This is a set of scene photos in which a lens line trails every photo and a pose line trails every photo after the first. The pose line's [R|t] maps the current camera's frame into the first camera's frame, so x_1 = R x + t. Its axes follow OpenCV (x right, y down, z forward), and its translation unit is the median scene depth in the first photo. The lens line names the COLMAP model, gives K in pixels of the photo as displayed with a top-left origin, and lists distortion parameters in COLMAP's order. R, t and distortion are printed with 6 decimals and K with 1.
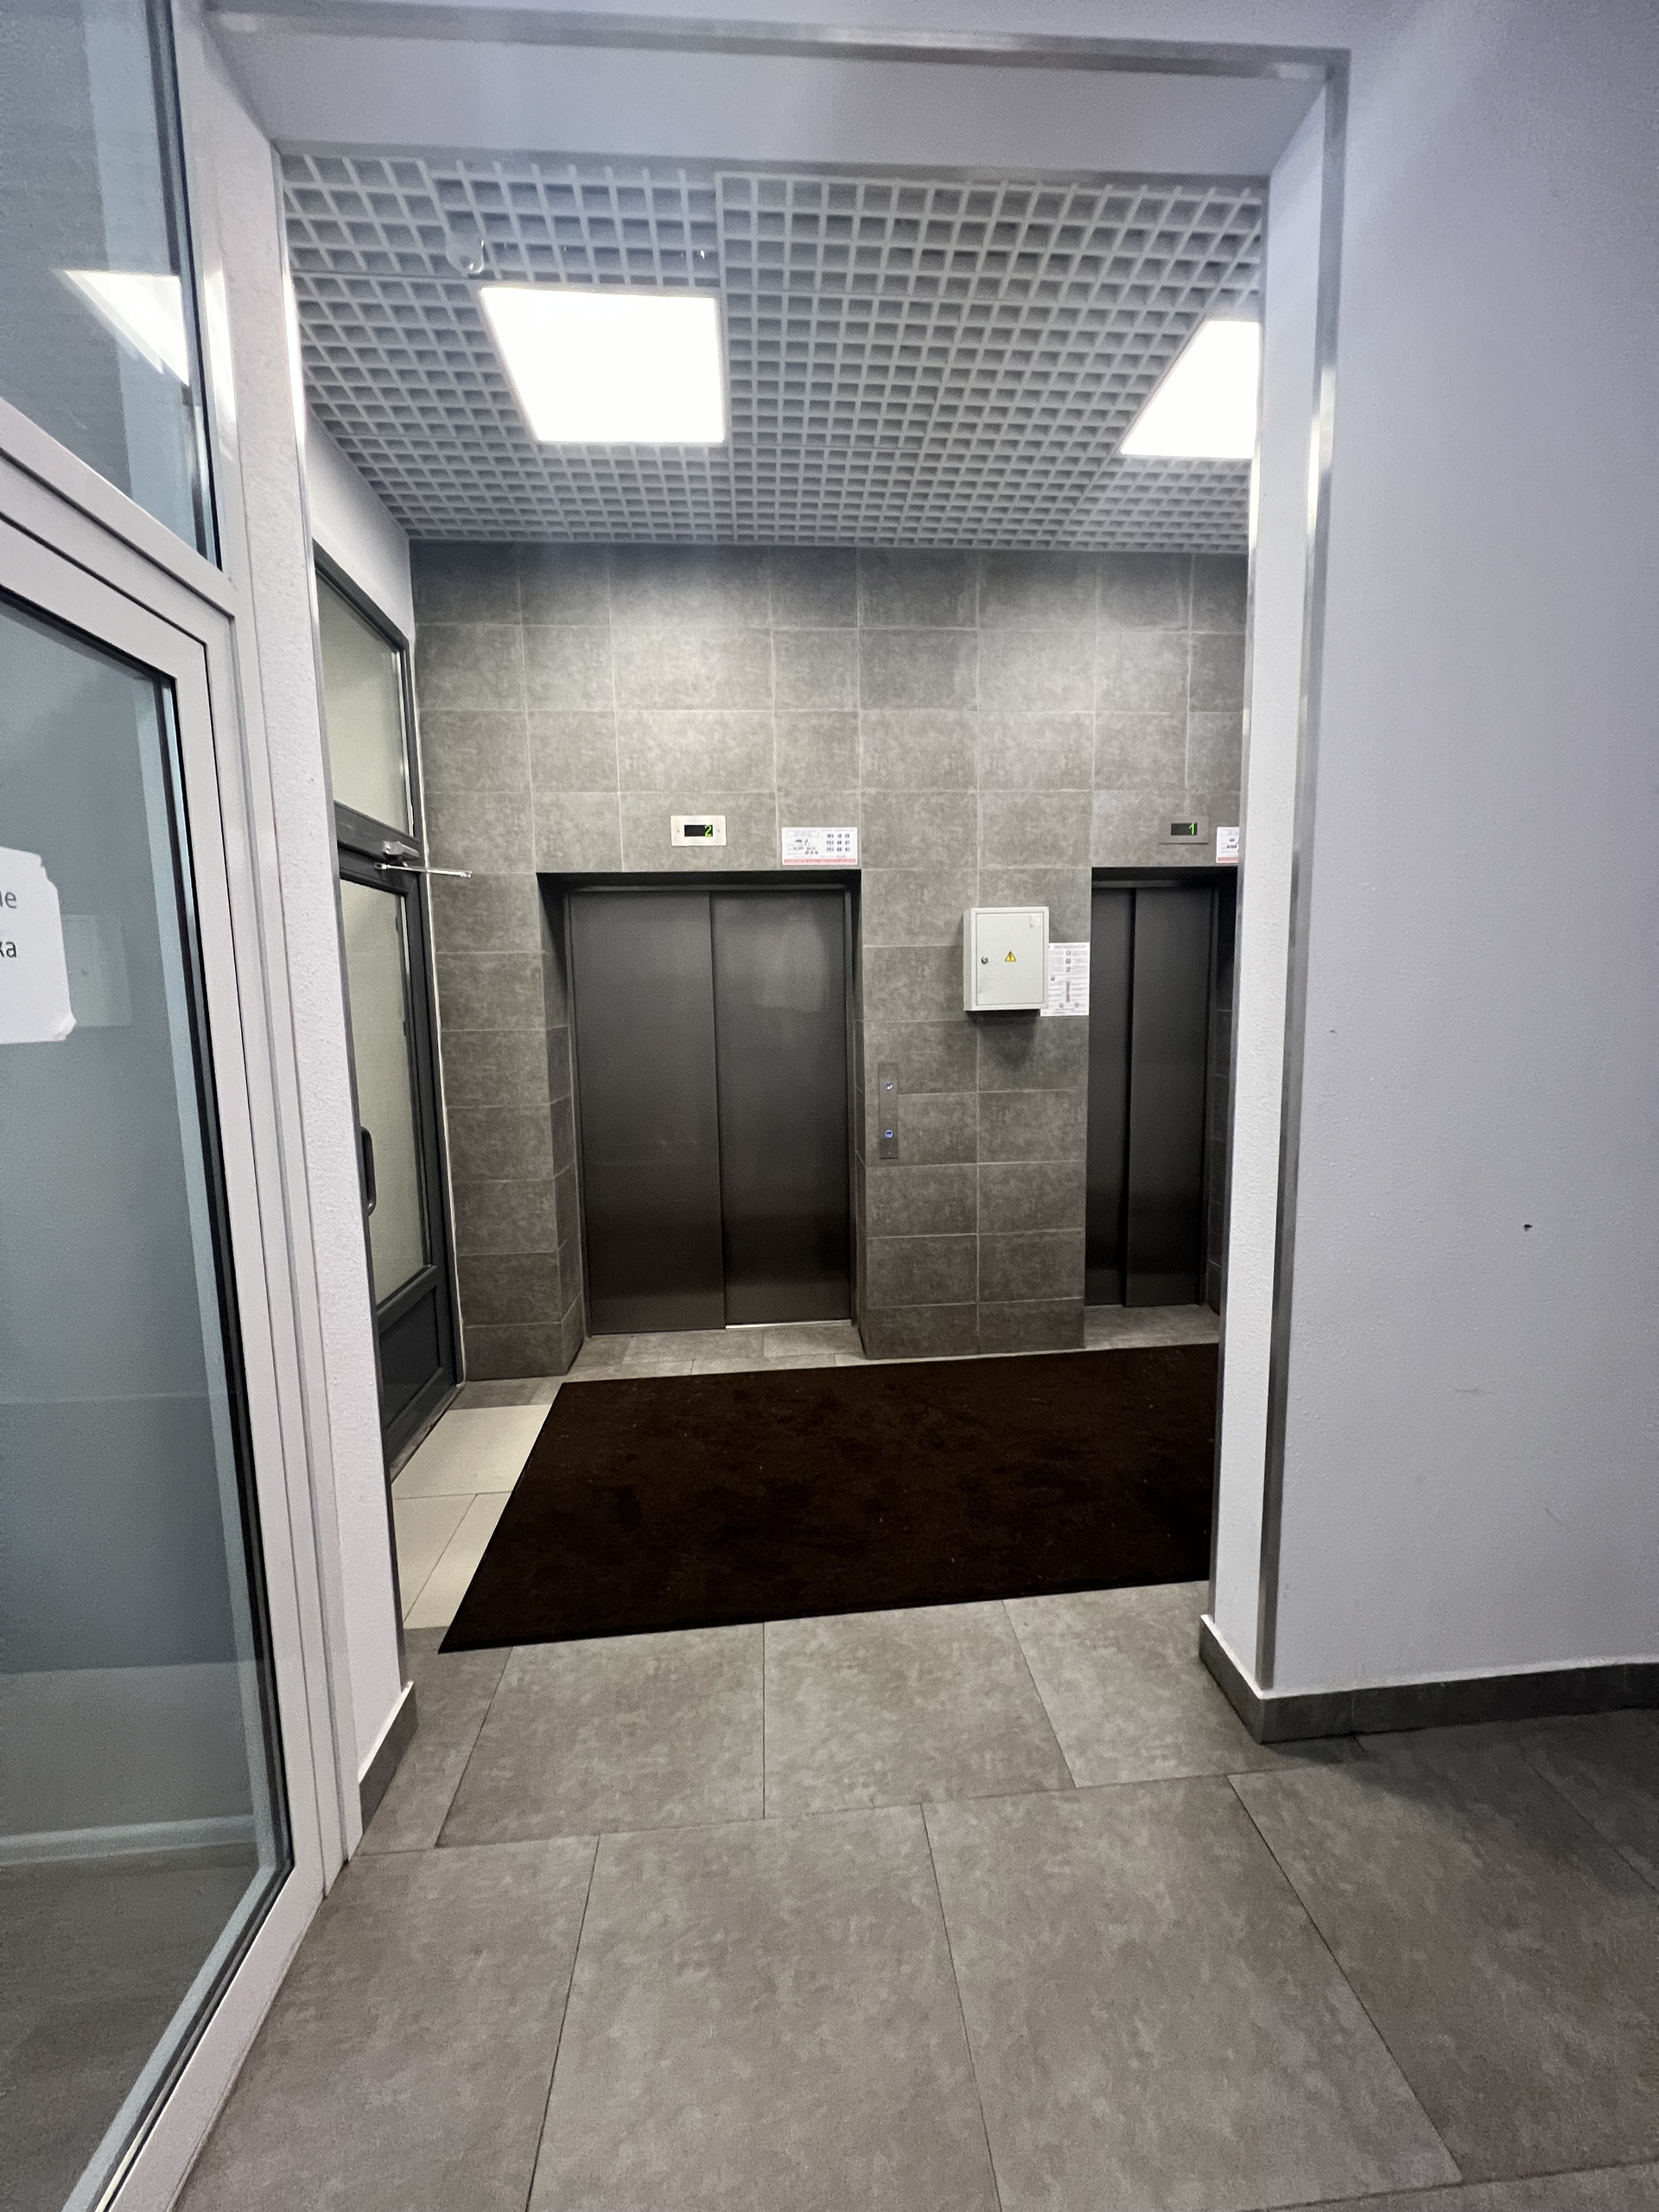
lens RADIAL K [[883.1, 0, 834.8], [0, 883.1, 1102.6], [0, 0, 1]] dist [0.001929, 0.000507]
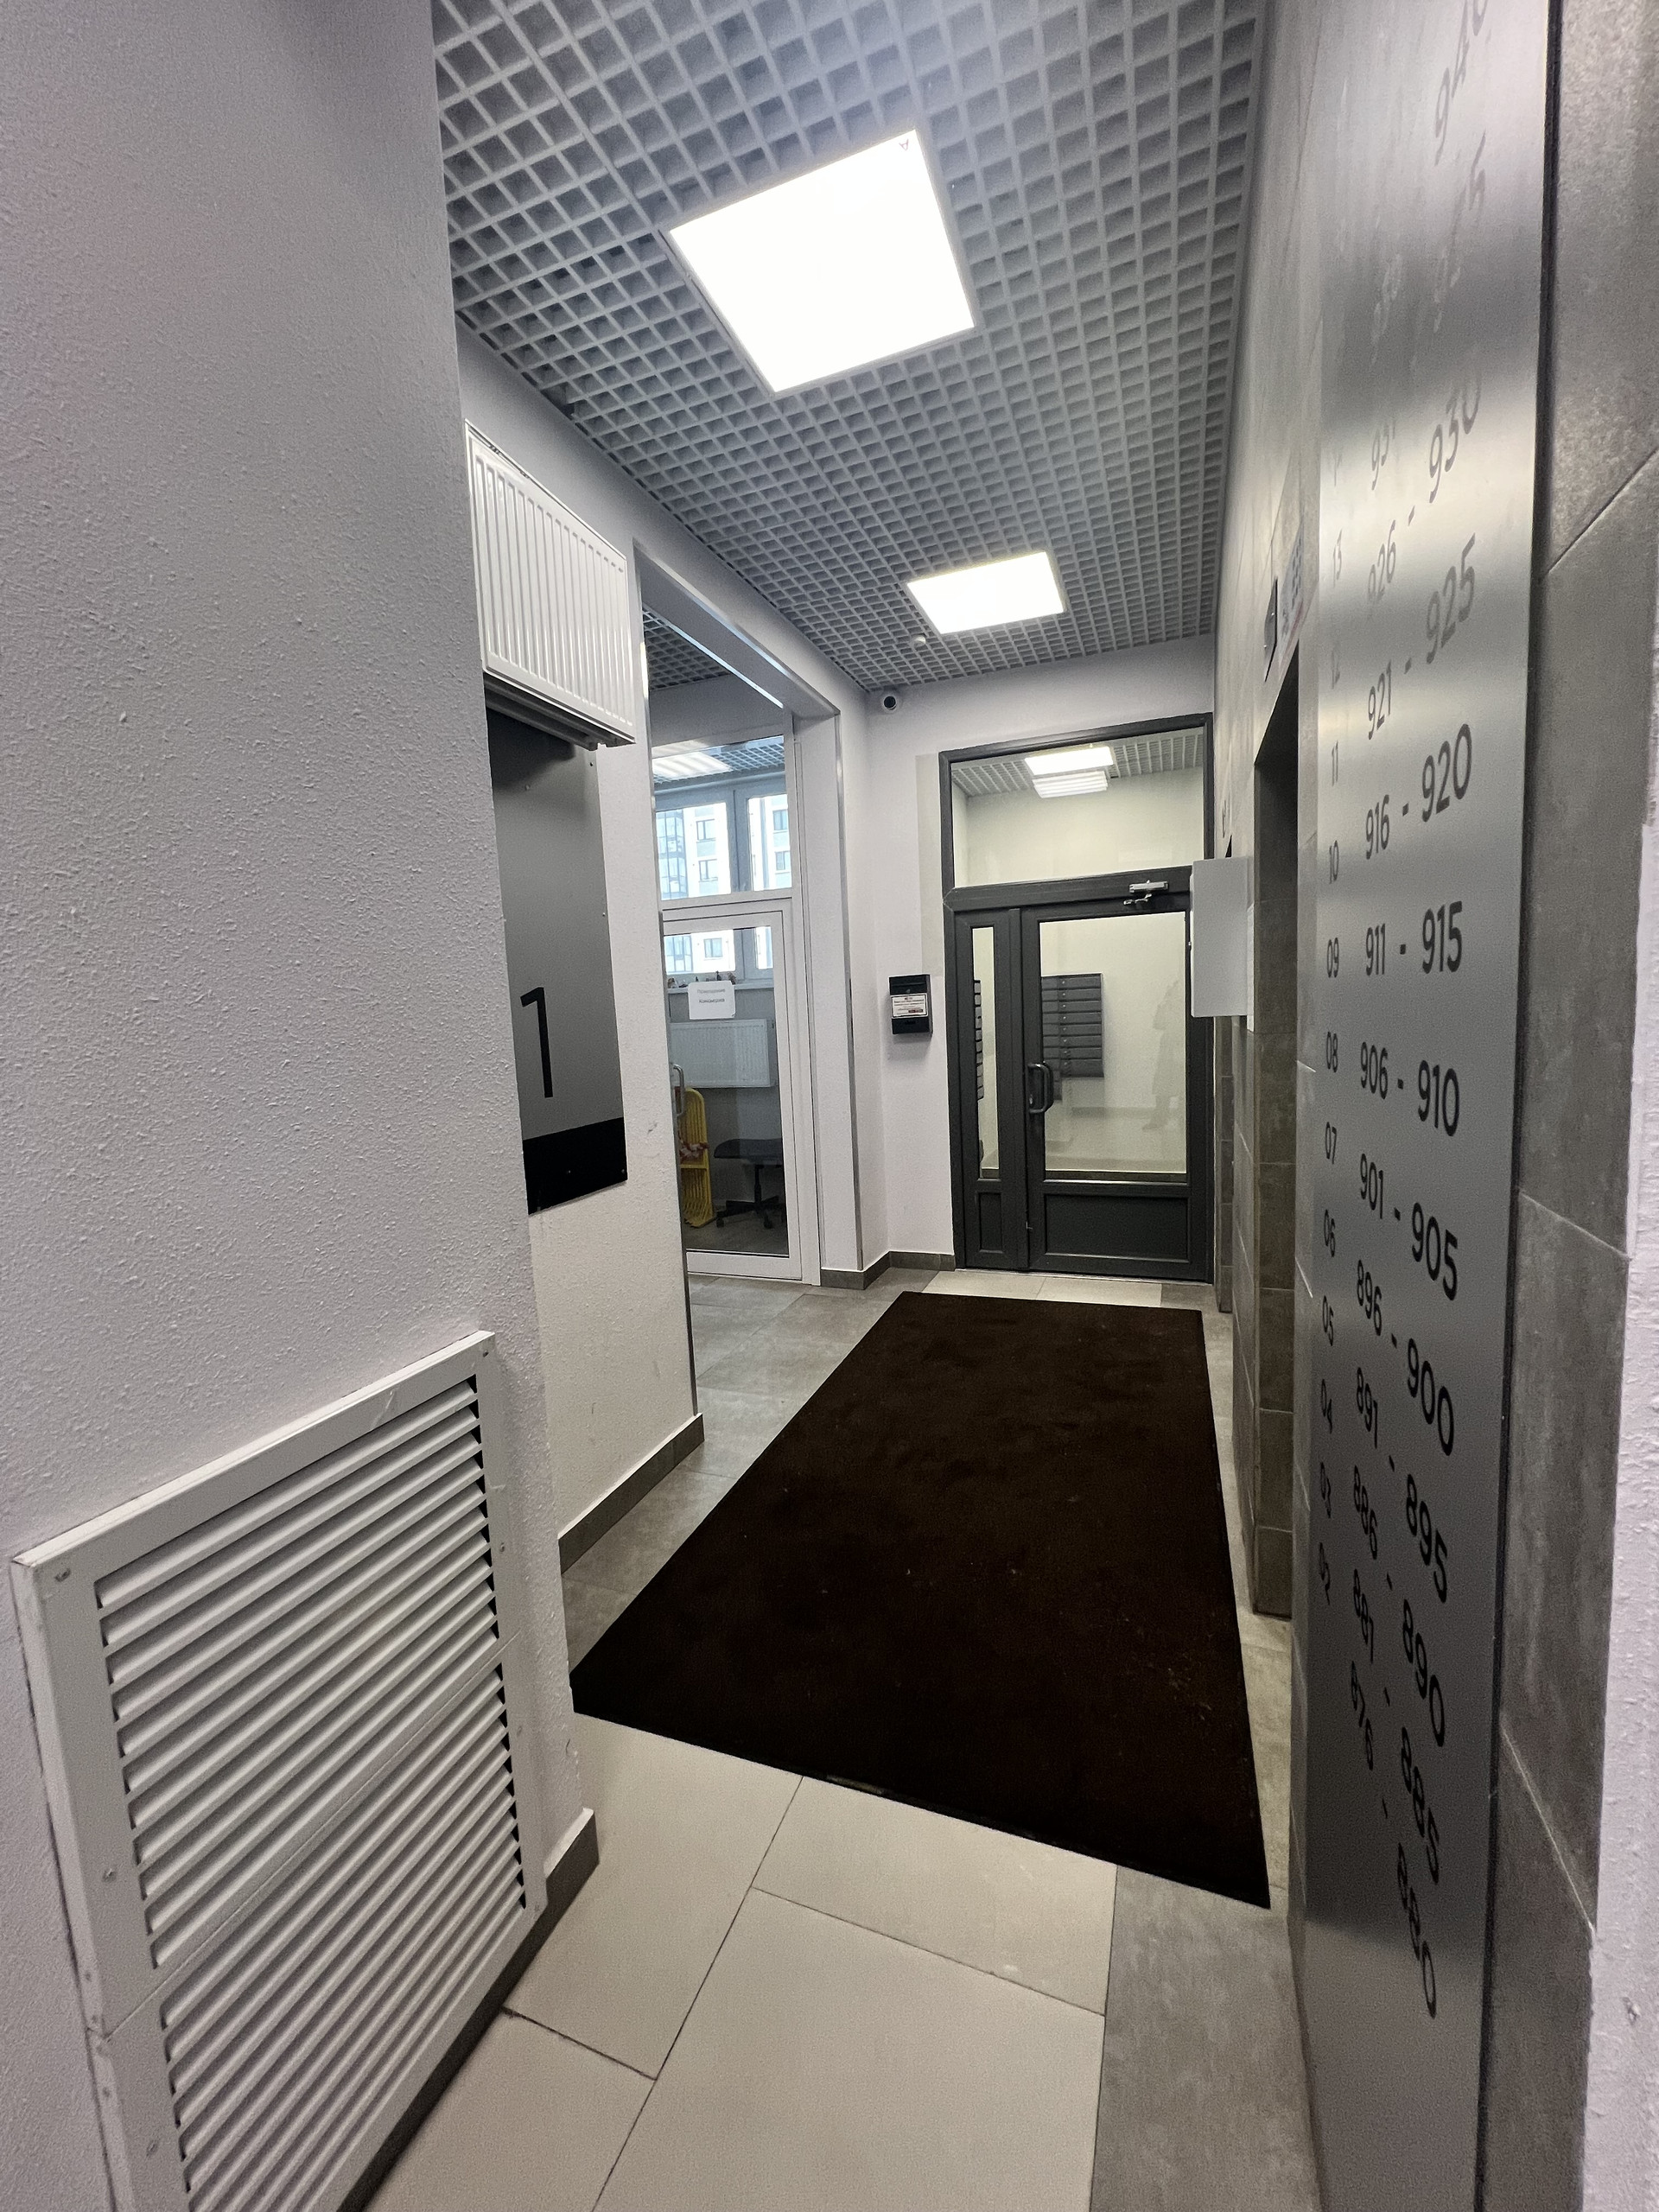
lens RADIAL K [[883.1, 0, 829.0], [0, 883.1, 1097.3], [0, 0, 1]] dist [0.001929, 0.000507]
pose [[-0.438803, 0.136284, -0.888188, 1.763017], [-0.047429, 0.983541, 0.174347, -0.276639], [0.897331, 0.118630, -0.425117, 1.947511]]
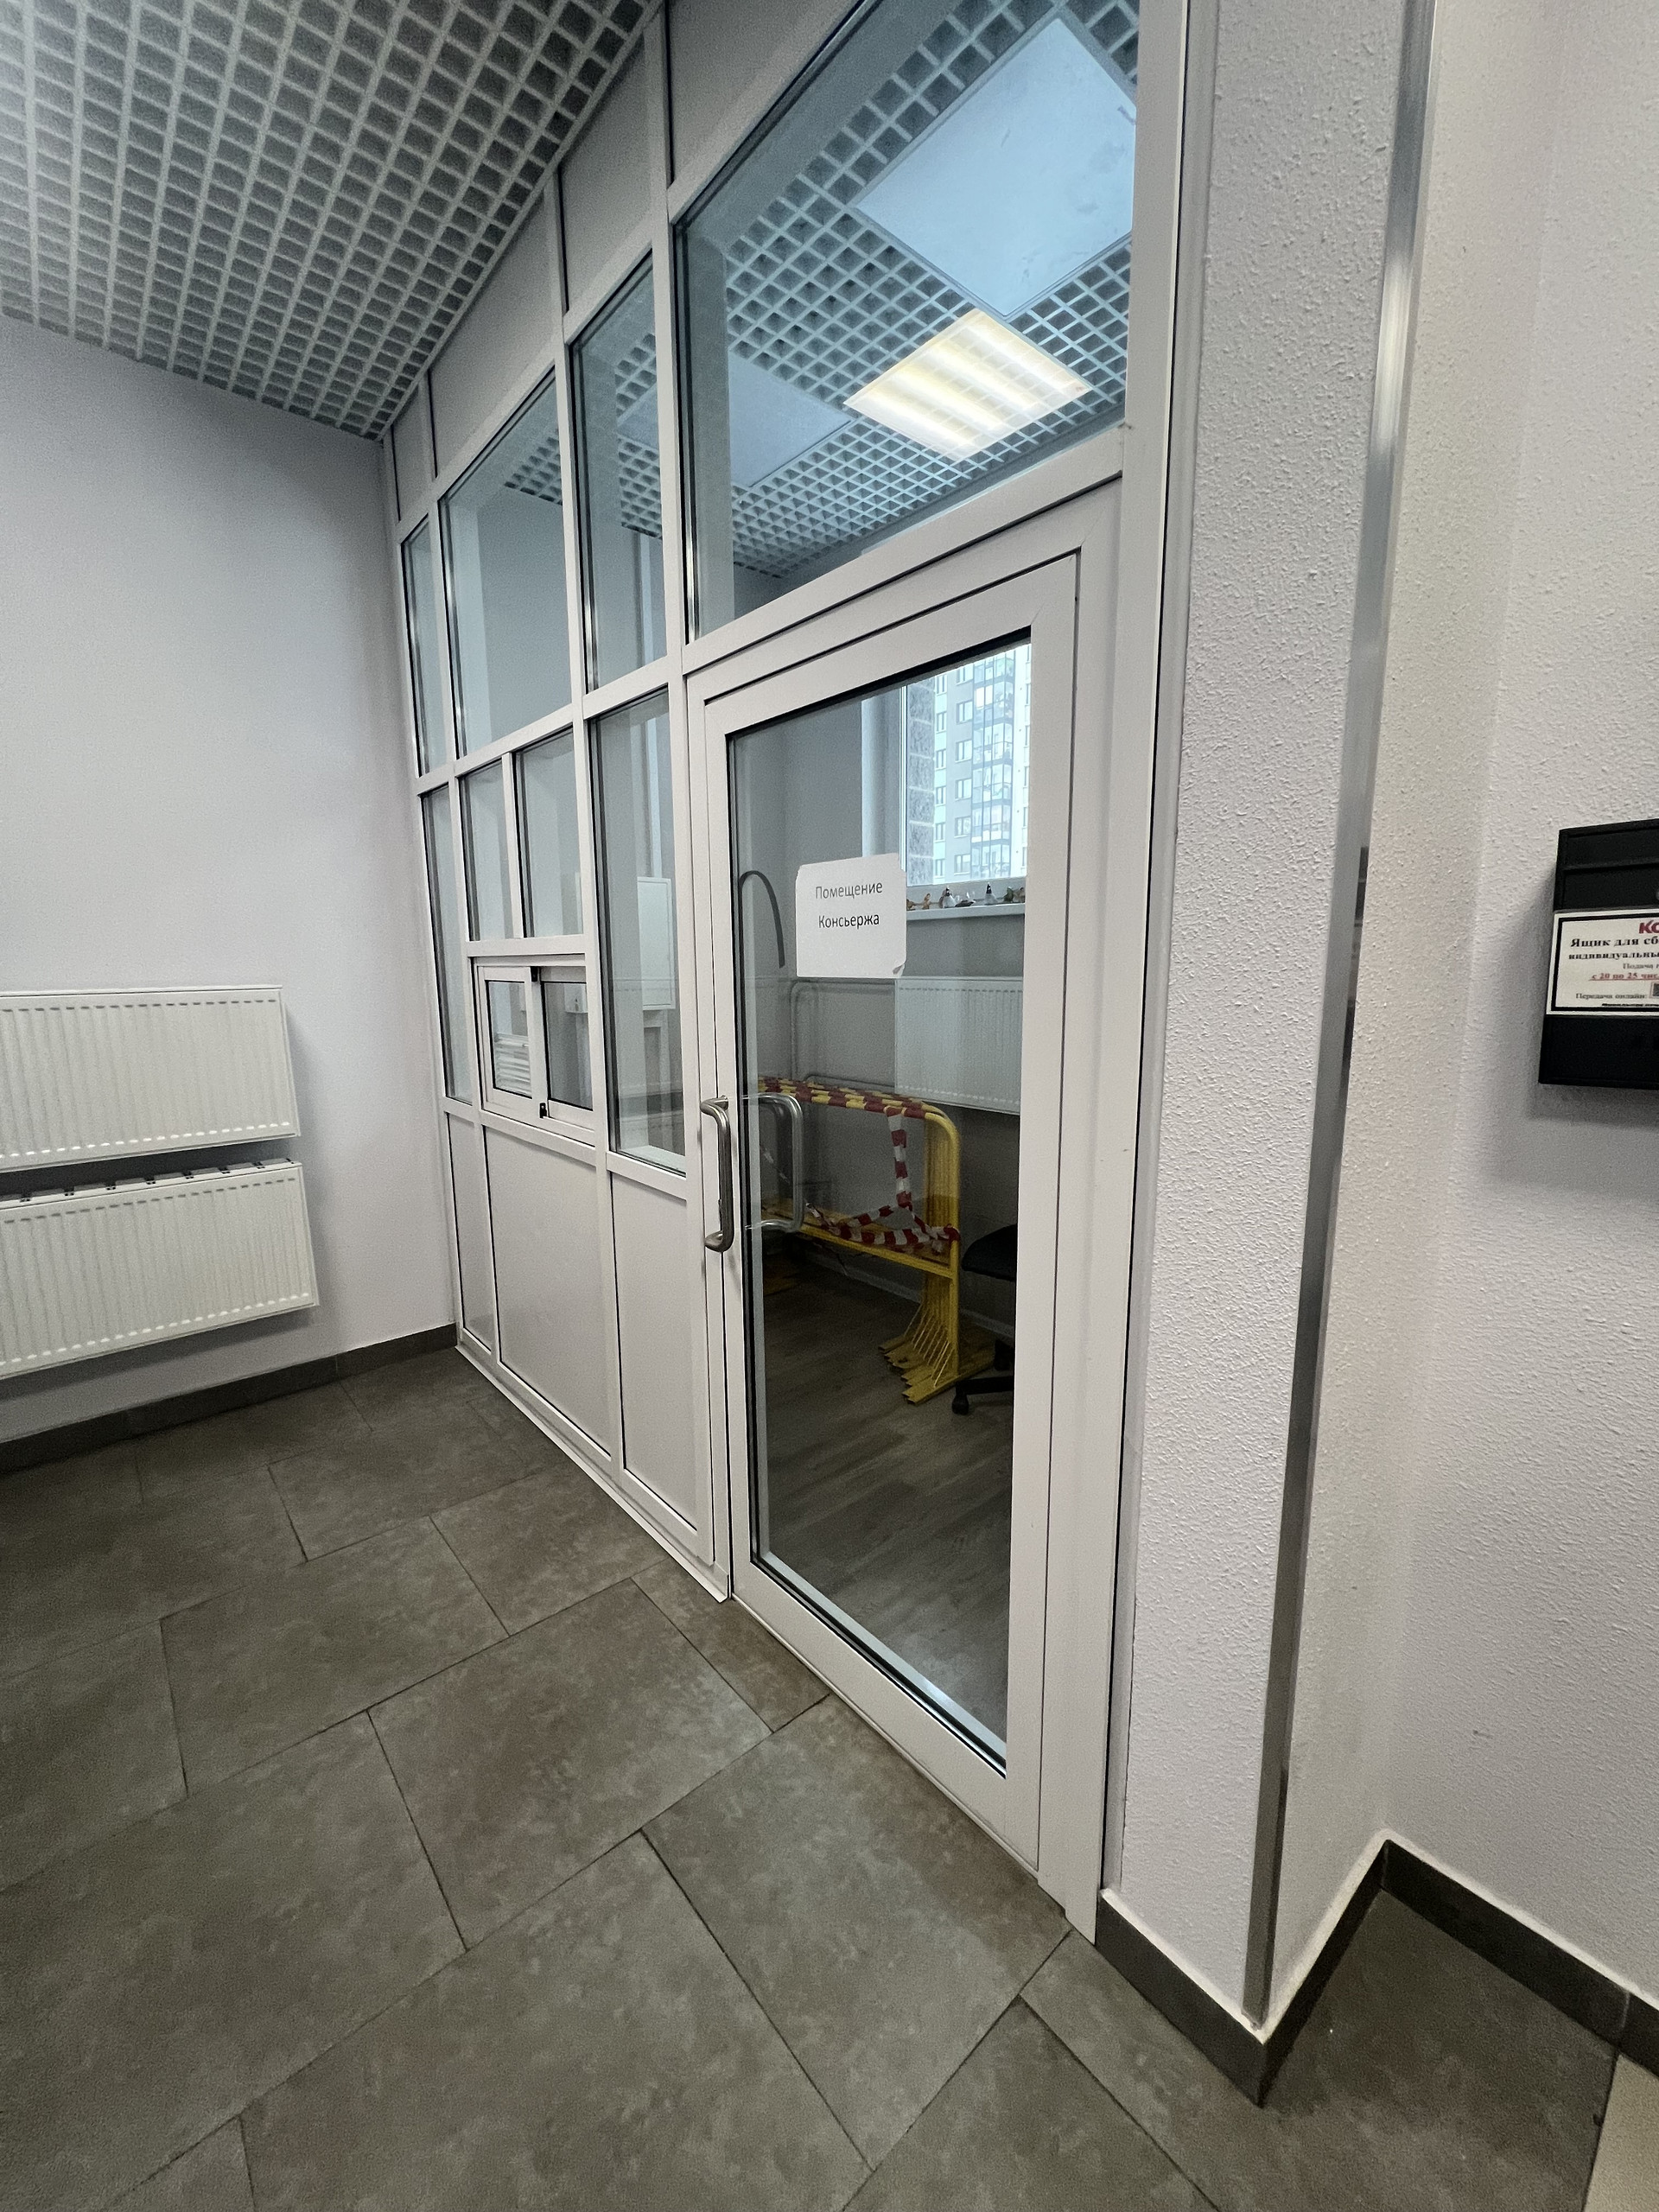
lens RADIAL K [[883.1, 0, 831.1], [0, 883.1, 1098.7], [0, 0, 1]] dist [0.001929, 0.000507]
pose [[-0.803340, 0.116207, -0.584073, 0.054489], [-0.048018, 0.964943, 0.258029, -0.134390], [0.593582, 0.235331, -0.769597, 1.151551]]
